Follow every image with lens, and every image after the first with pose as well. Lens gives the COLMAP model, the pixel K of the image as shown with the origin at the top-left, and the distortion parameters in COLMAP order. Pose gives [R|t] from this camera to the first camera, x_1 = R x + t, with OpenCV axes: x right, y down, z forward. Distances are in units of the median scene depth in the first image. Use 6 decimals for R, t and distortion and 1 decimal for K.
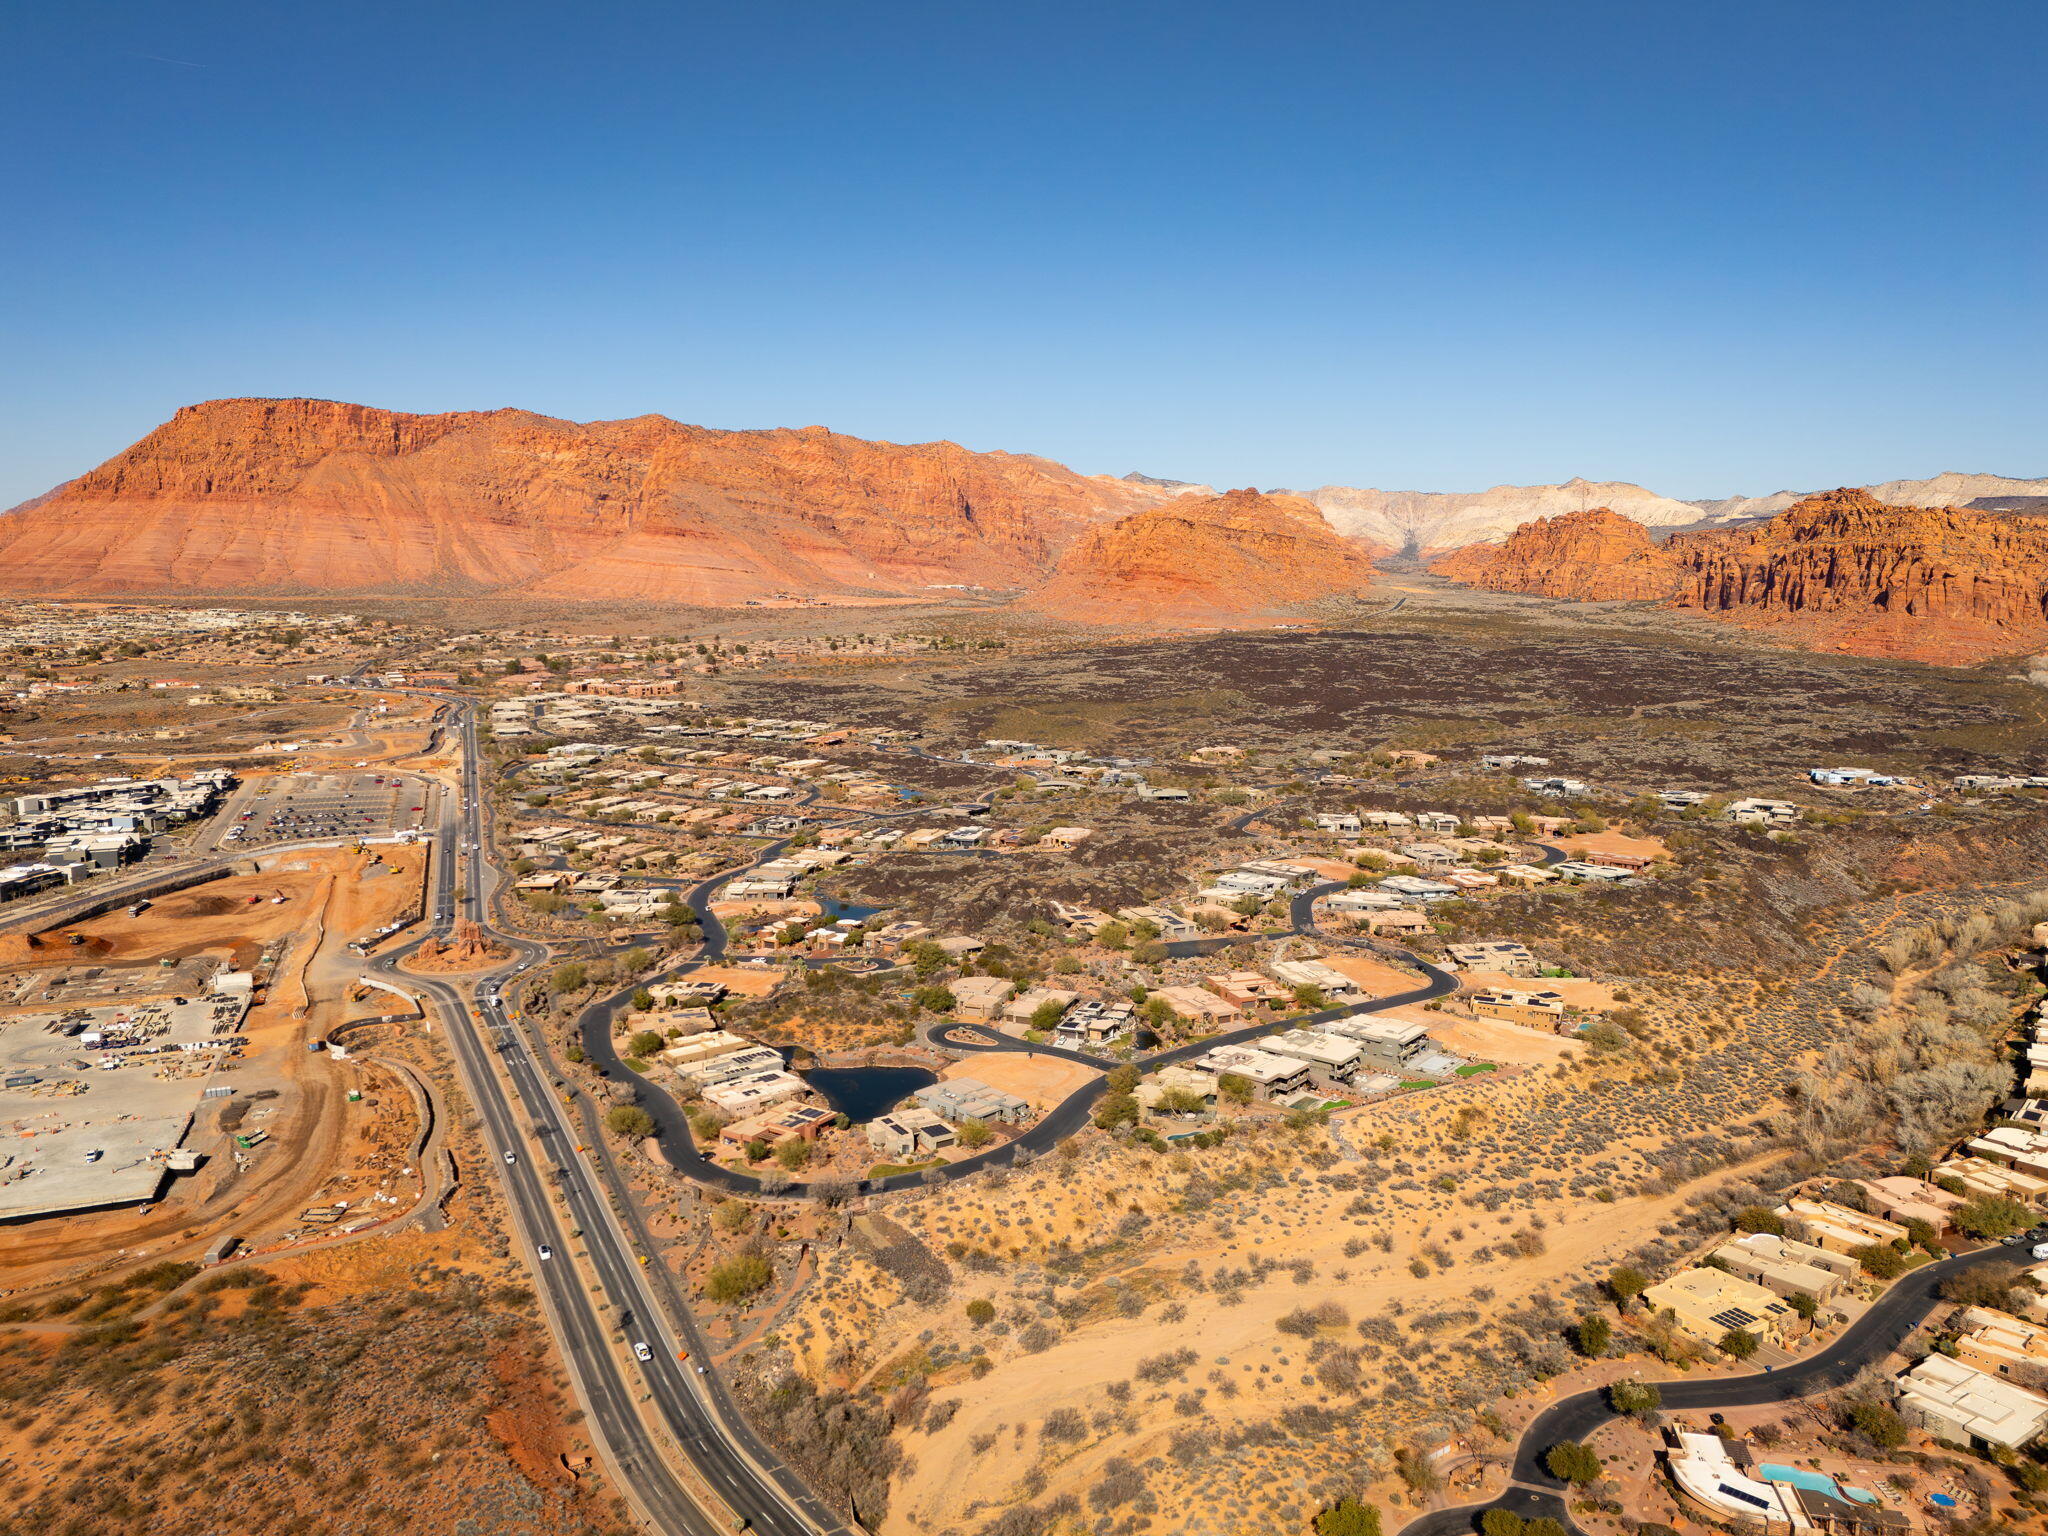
lens RADIAL K [[1495.0, 0, 1027.3], [0, 1495.0, 771.7], [0, 0, 1]] dist [0.077703, -0.064241]
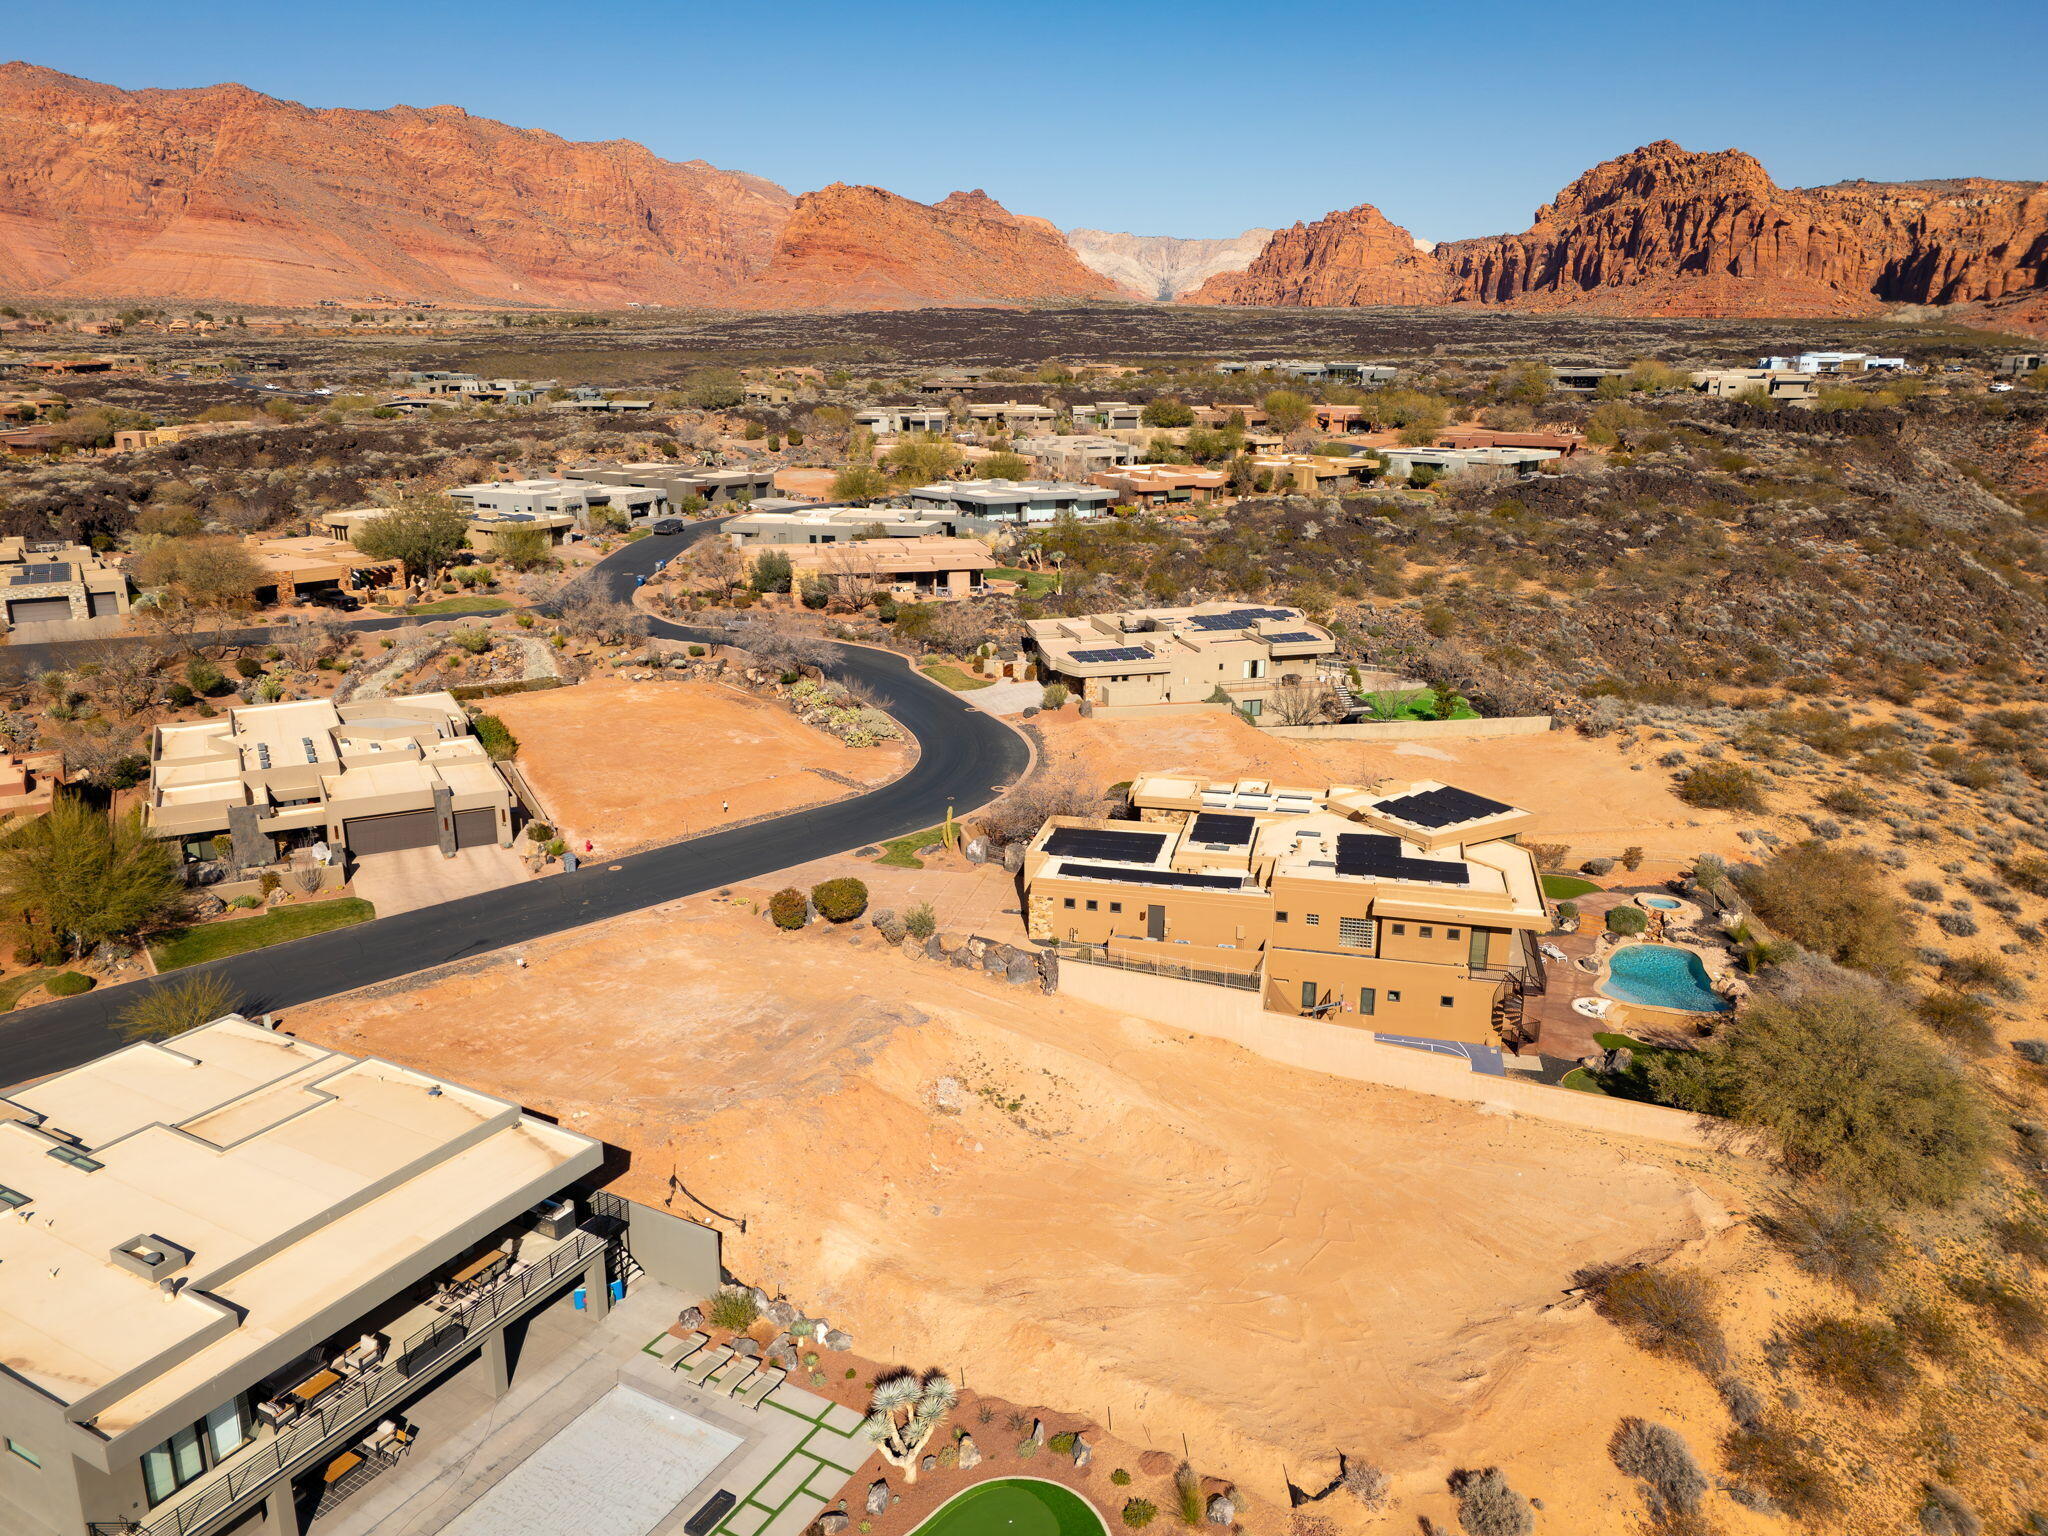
lens RADIAL K [[1495.0, 0, 1023.4], [0, 1495.0, 771.0], [0, 0, 1]] dist [0.077703, -0.064241]
pose [[0.988103, -0.043565, 0.147494, 0.067926], [0.021752, 0.988987, 0.146393, 0.029304], [-0.152247, -0.141443, 0.978169, 0.210127]]
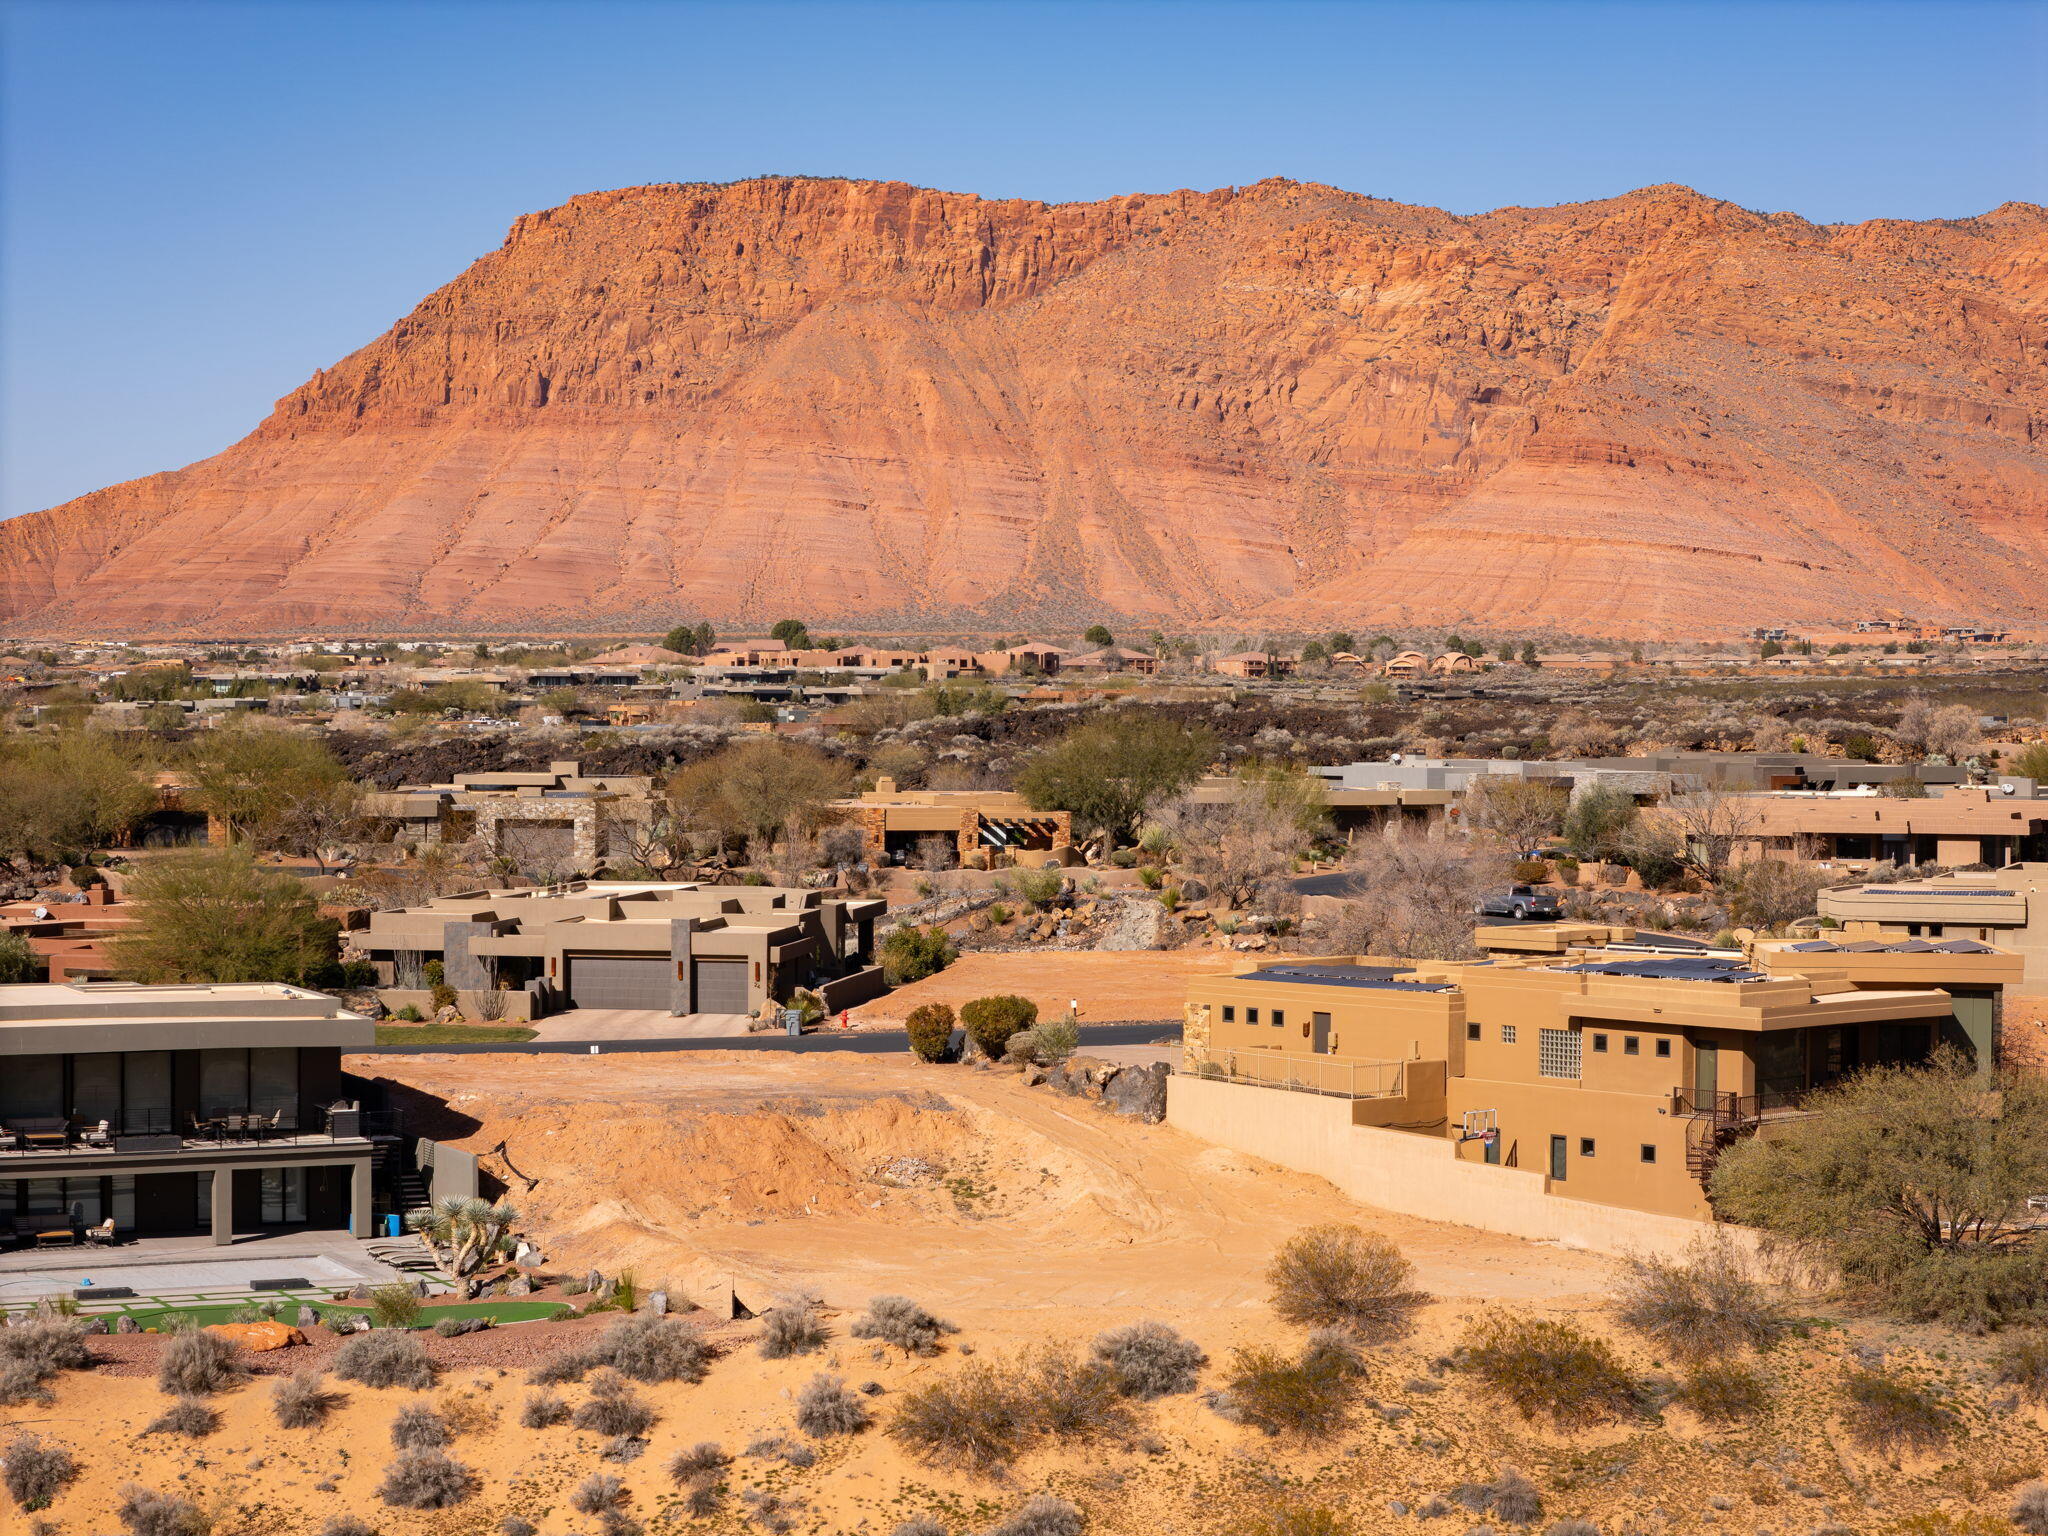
lens RADIAL K [[4096.9, 0, 1022.7], [0, 4096.9, 759.5], [0, 0, 1]] dist [-0.150905, 0.000000]
pose [[0.896216, 0.006494, -0.443570, 0.106164], [-0.063093, 0.991594, -0.112960, 0.043432], [0.439108, 0.129223, 0.889093, 0.179279]]
